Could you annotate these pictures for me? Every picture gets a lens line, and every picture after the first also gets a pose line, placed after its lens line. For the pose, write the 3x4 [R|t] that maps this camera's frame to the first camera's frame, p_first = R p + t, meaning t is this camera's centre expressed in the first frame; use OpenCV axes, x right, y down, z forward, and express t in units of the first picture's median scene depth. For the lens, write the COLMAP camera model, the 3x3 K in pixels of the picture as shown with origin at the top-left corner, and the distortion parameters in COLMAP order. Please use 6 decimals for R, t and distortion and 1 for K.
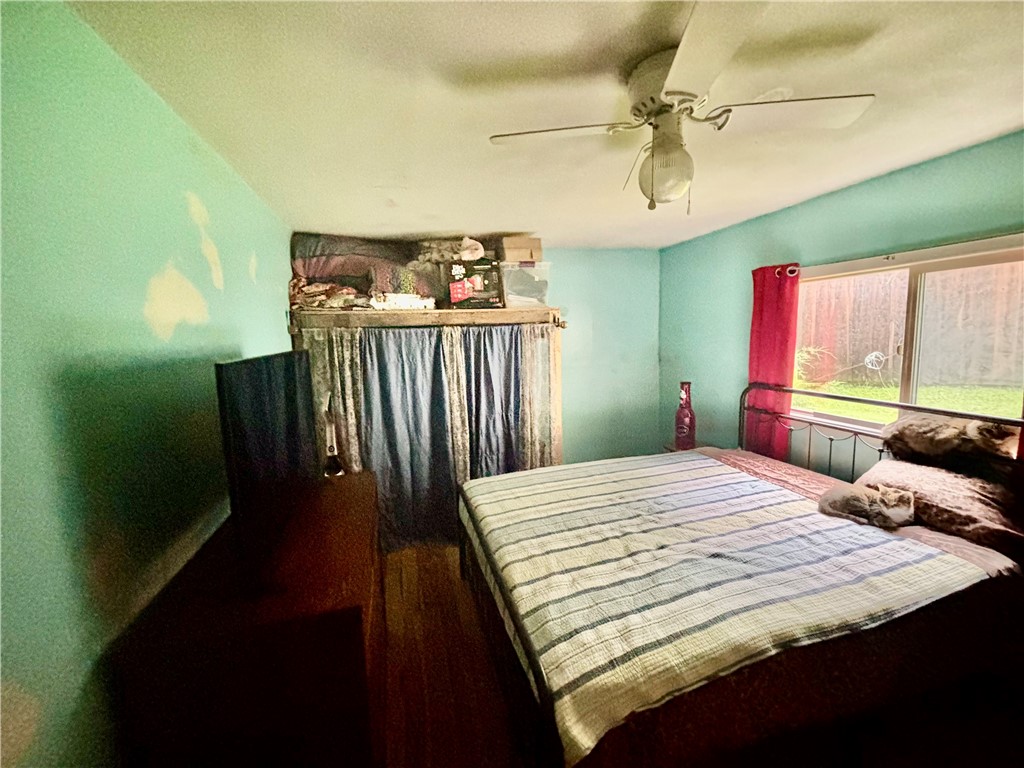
lens RADIAL K [[413.4, 0, 508.5], [0, 413.4, 384.4], [0, 0, 1]] dist [0.002181, -0.001793]
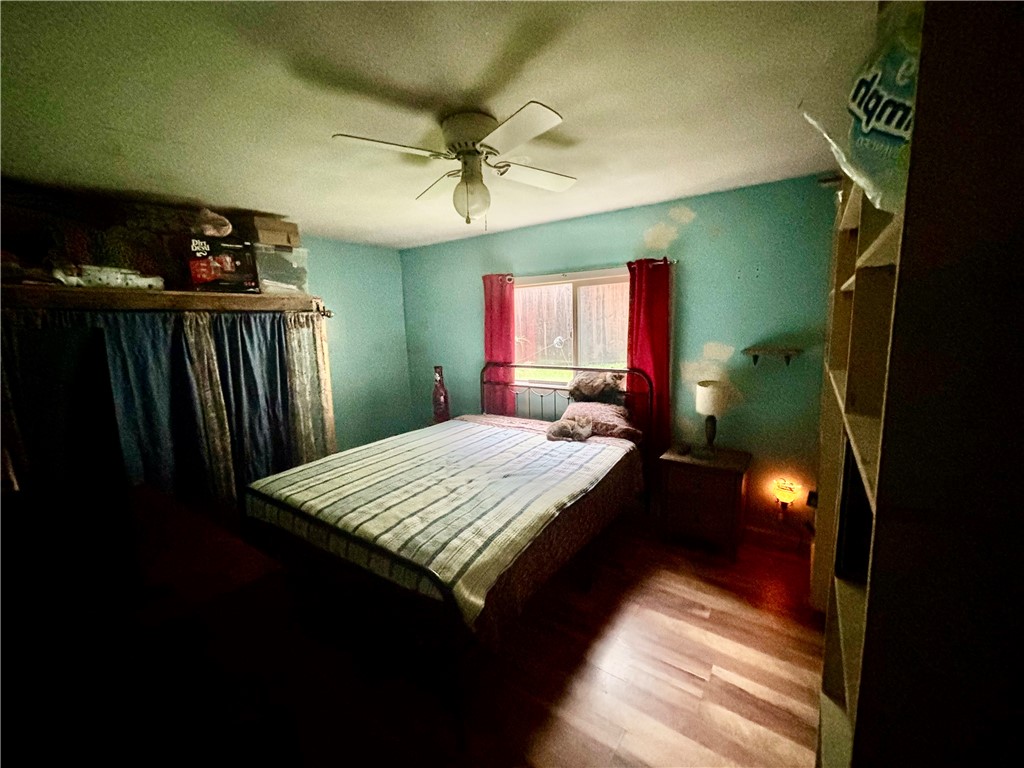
lens RADIAL K [[413.4, 0, 514.4], [0, 413.4, 382.4], [0, 0, 1]] dist [0.002181, -0.001793]
pose [[0.766840, -0.076623, 0.637248, -0.247601], [0.080584, 0.996486, 0.022846, 0.048033], [-0.636759, 0.033833, 0.770320, -0.075919]]
